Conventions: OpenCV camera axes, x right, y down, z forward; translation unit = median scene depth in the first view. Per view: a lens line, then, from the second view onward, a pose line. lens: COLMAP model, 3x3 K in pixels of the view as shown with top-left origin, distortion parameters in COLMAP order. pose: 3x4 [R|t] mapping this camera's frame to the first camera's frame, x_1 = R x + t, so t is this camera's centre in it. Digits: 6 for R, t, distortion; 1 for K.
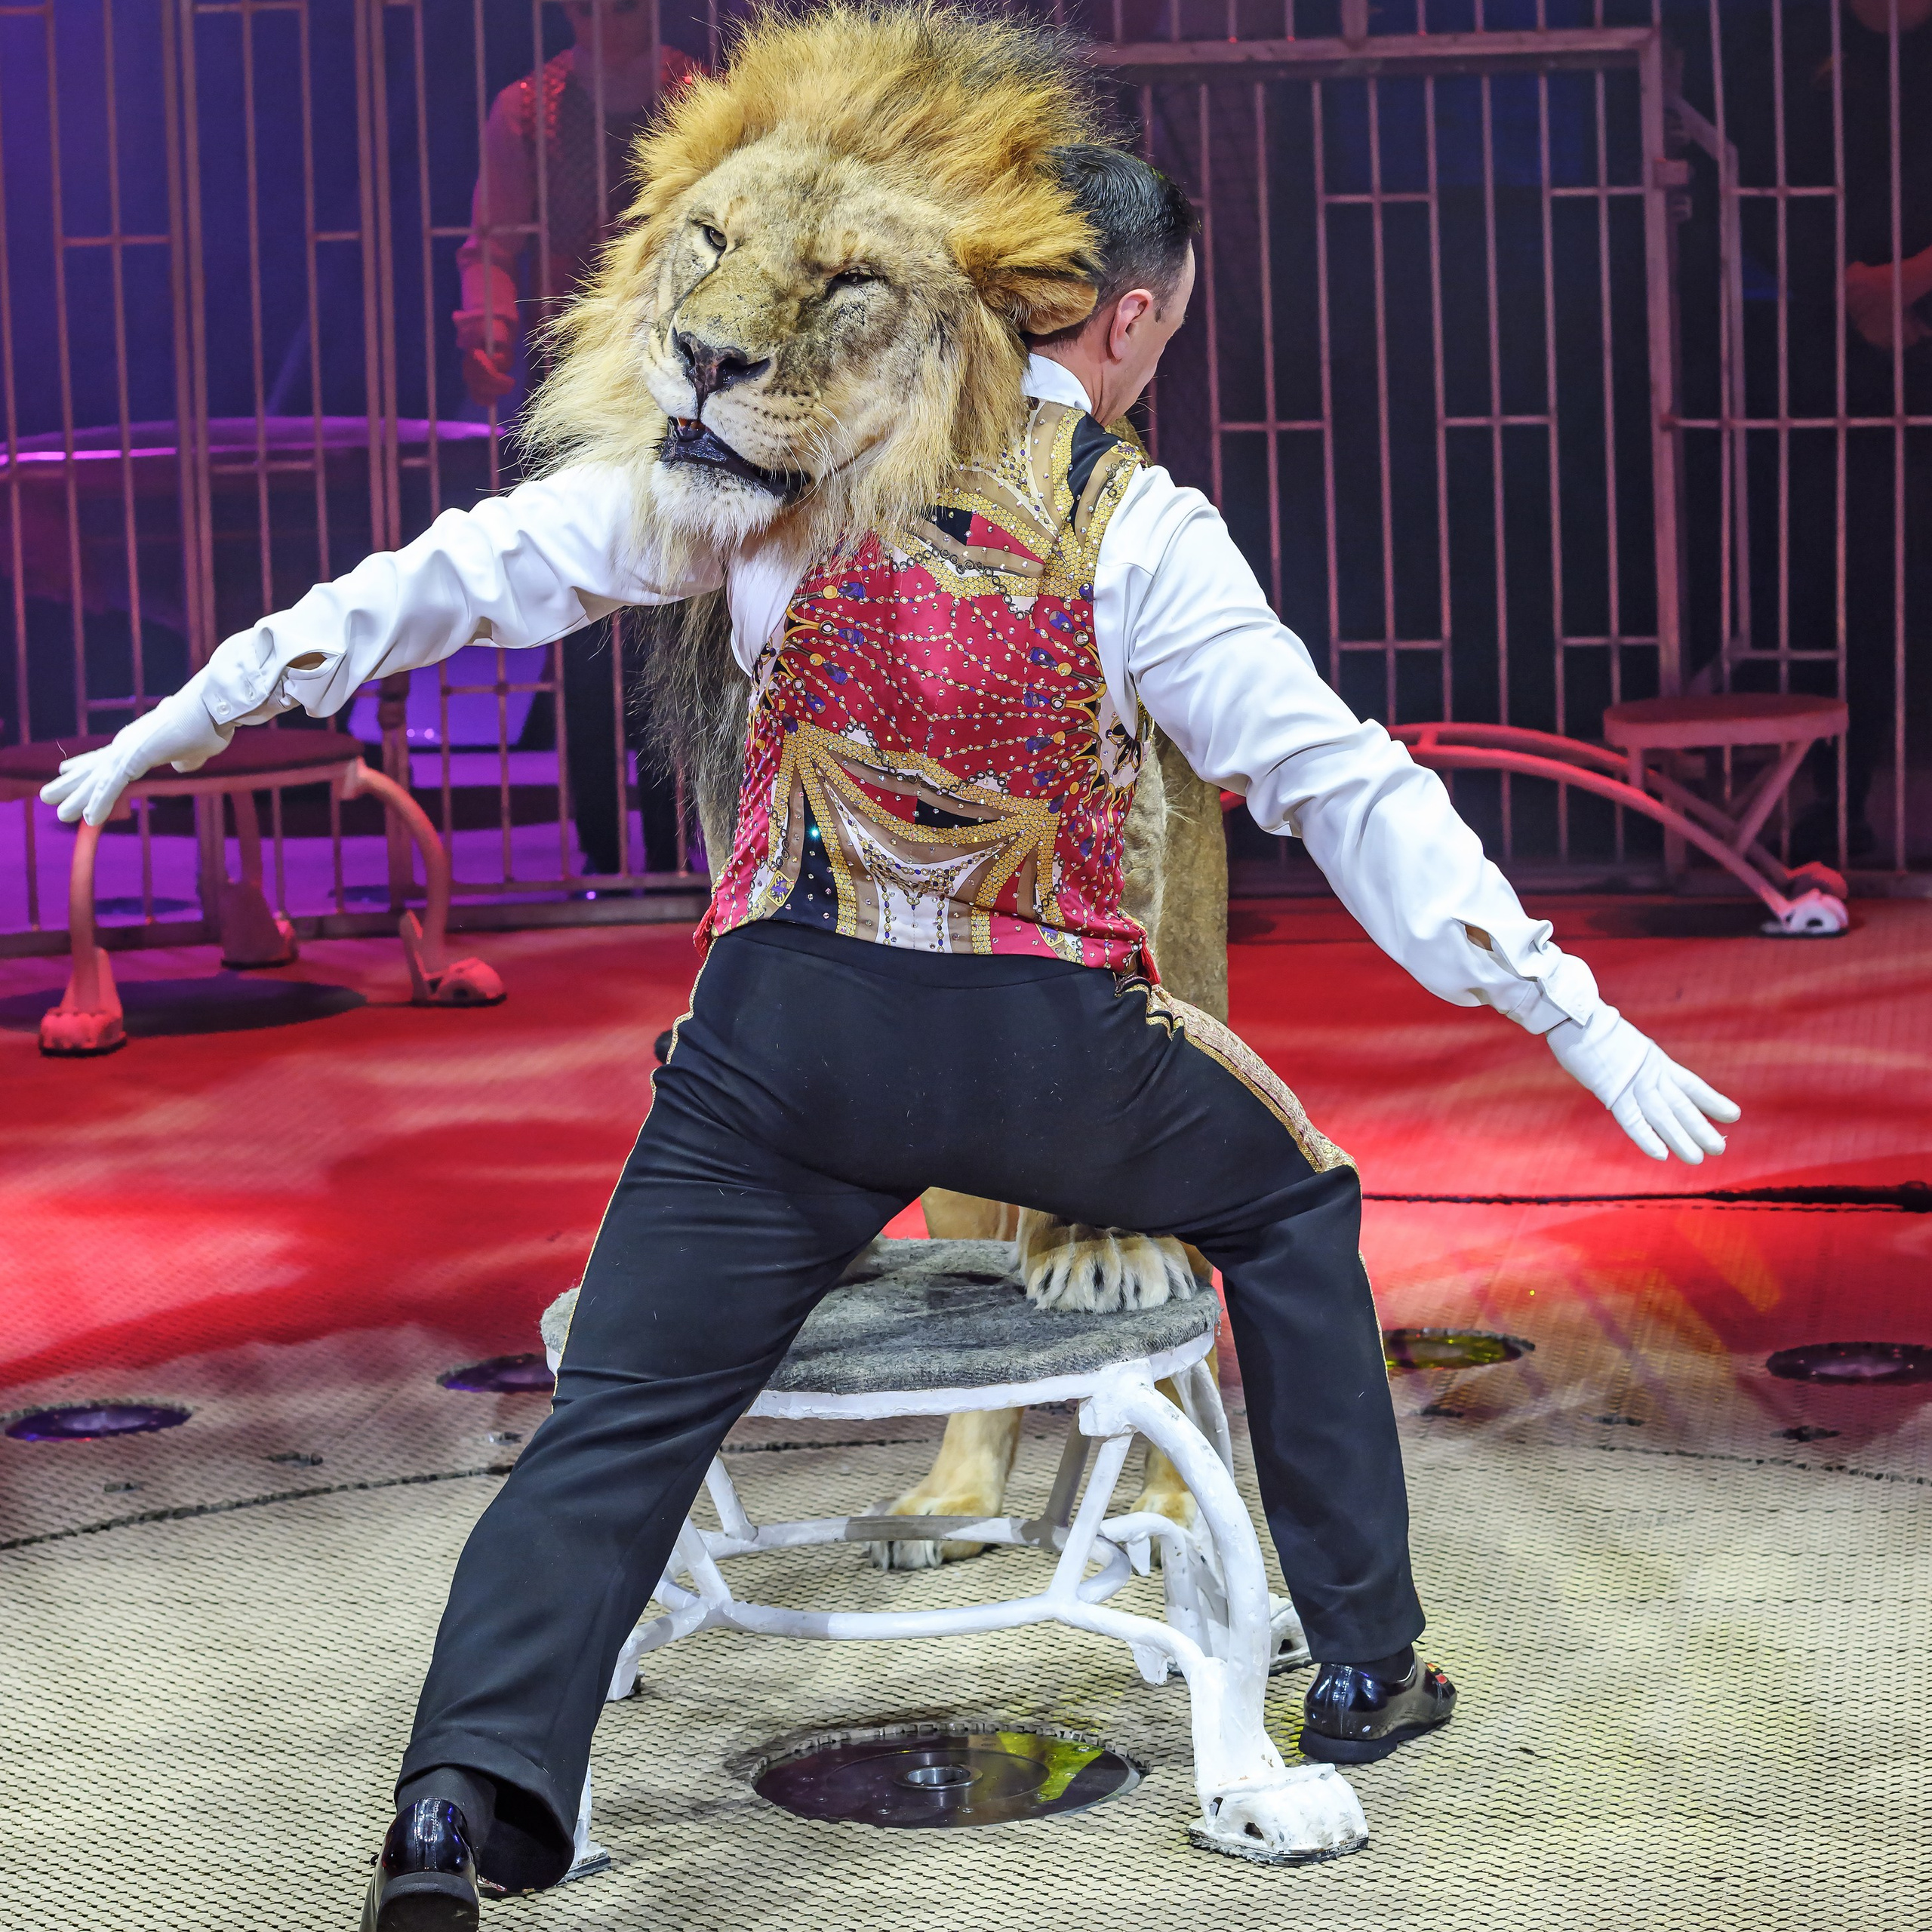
lens RADIAL K [[8487.0, 0, 970.7], [0, 8487.0, 958.3], [0, 0, 1]] dist [-0.047068, 0.000000]
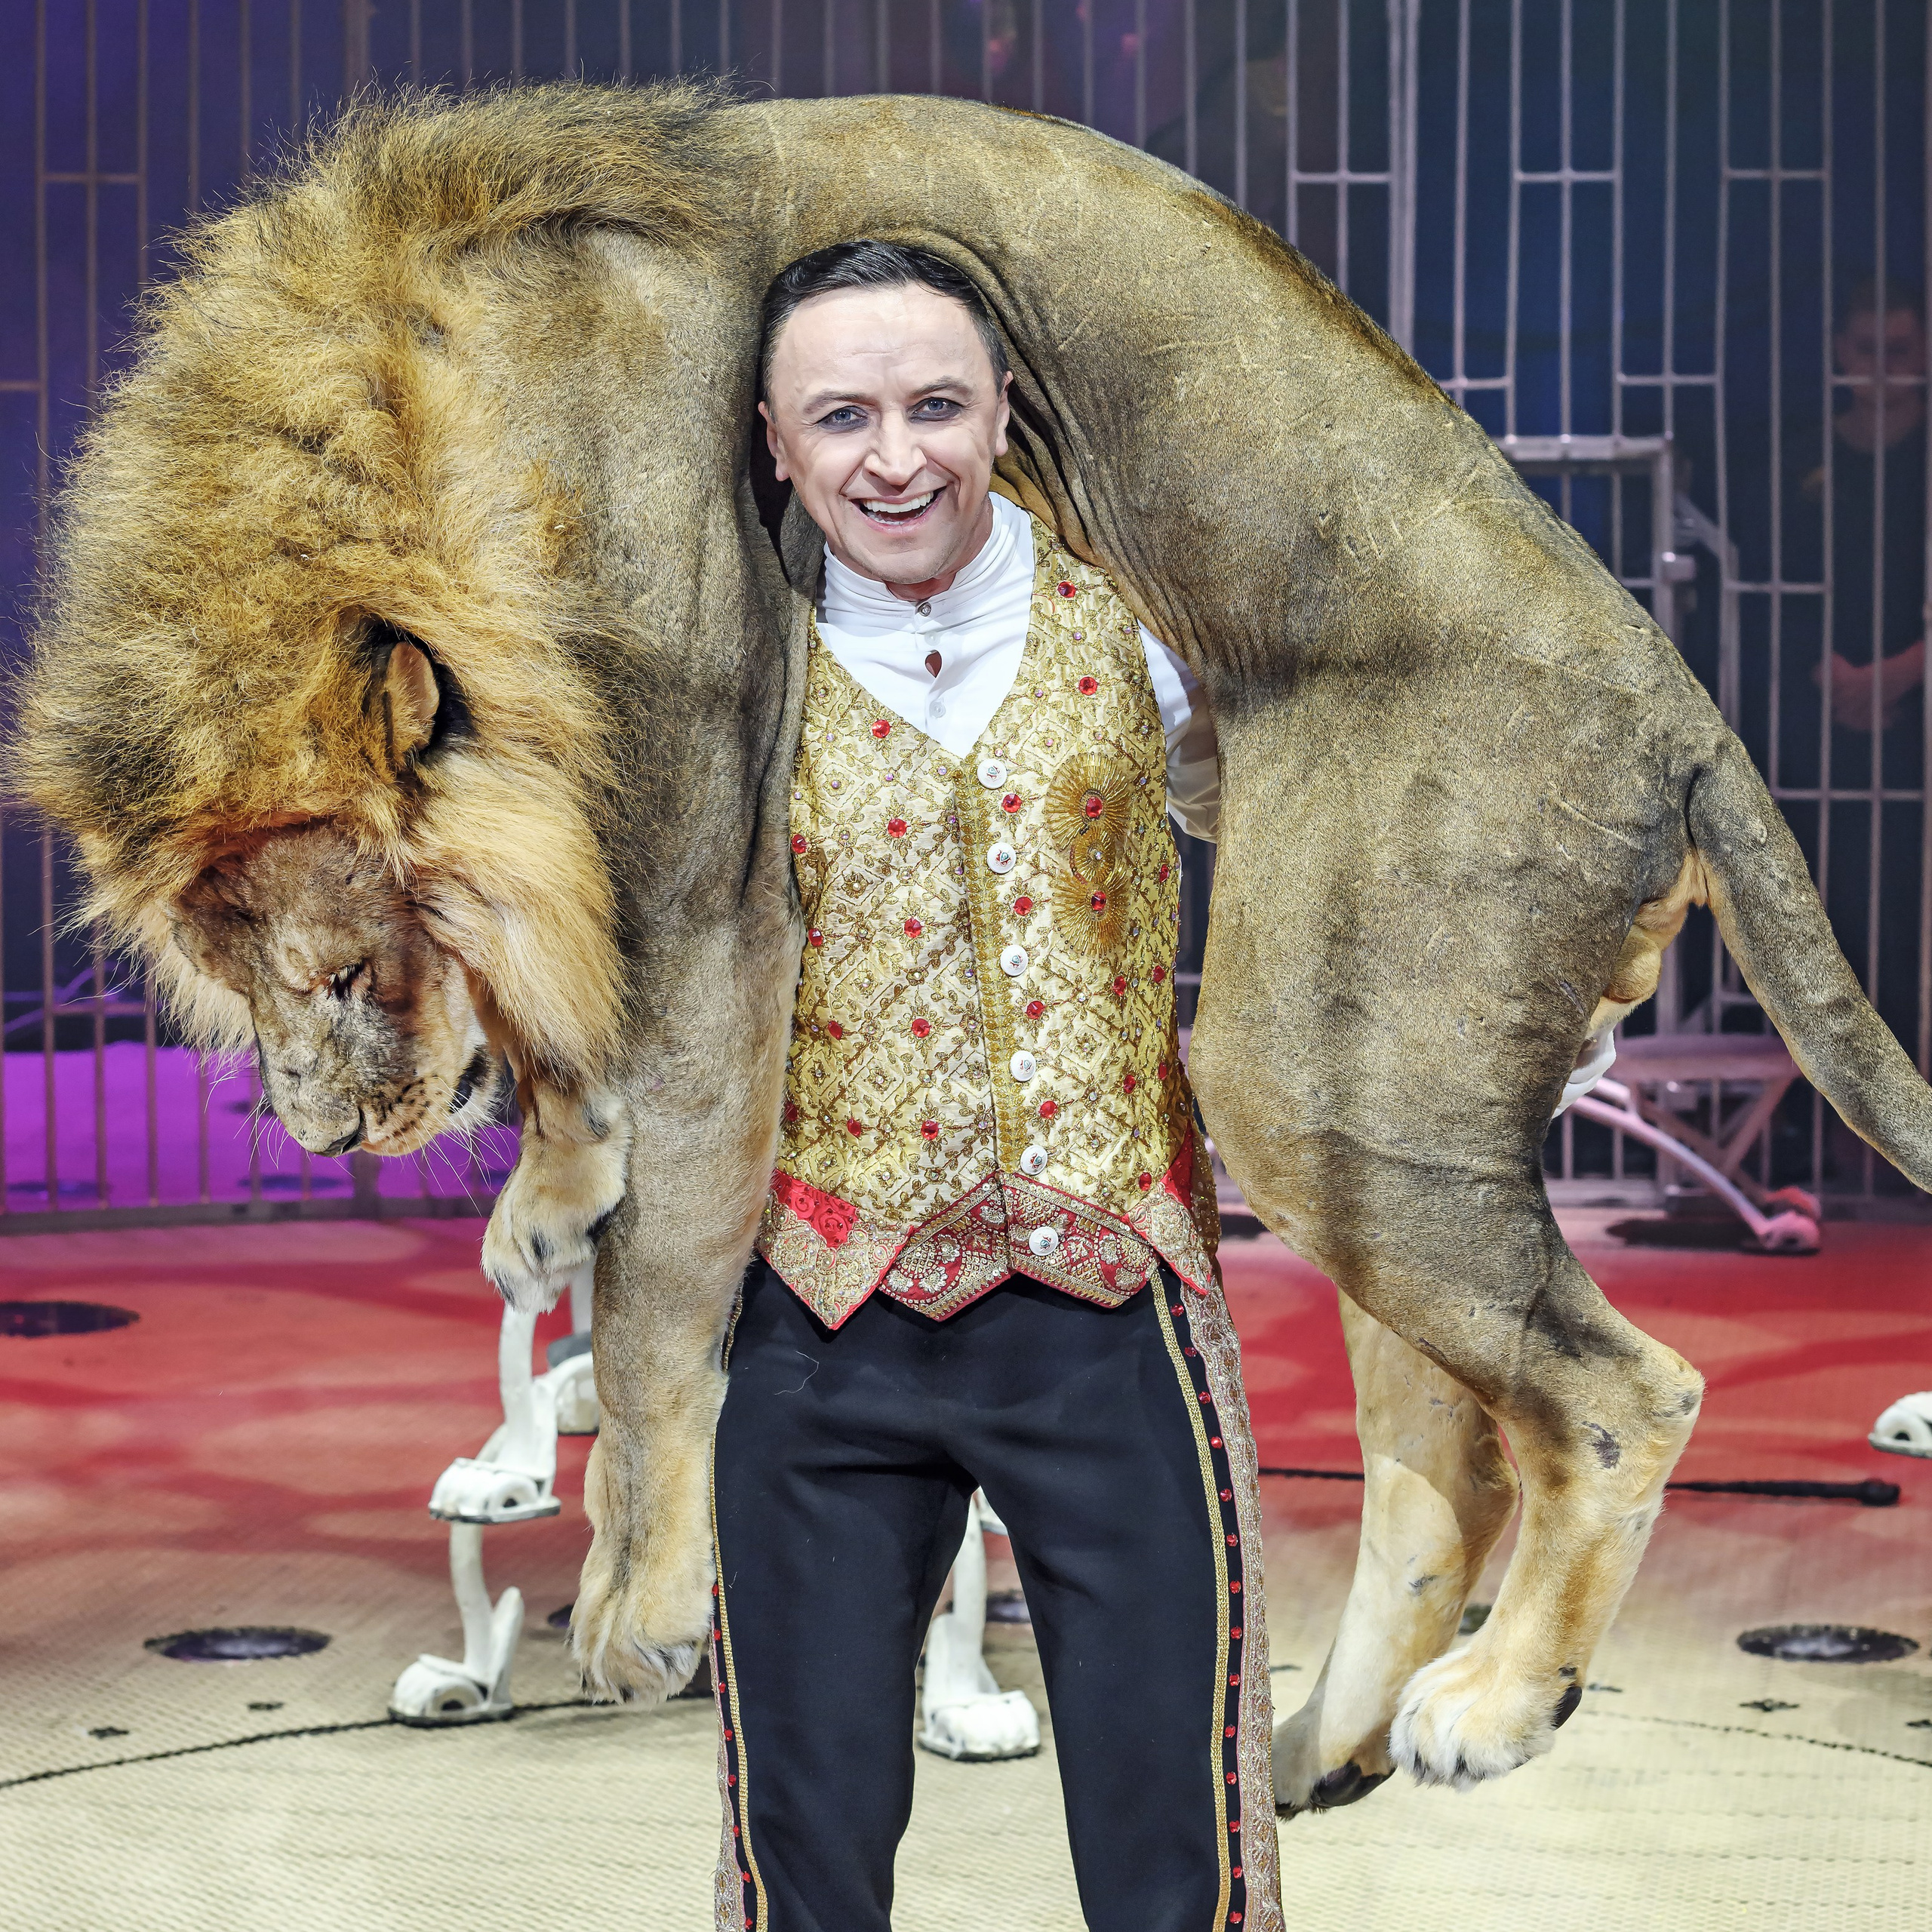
lens RADIAL K [[8487.0, 0, 973.8], [0, 8487.0, 950.7], [0, 0, 1]] dist [-0.047068, 0.000000]
pose [[0.999659, 0.026042, 0.001803, -0.012949], [-0.025970, 0.999135, -0.032481, -0.003647], [-0.002648, 0.032423, 0.999471, -0.138023]]
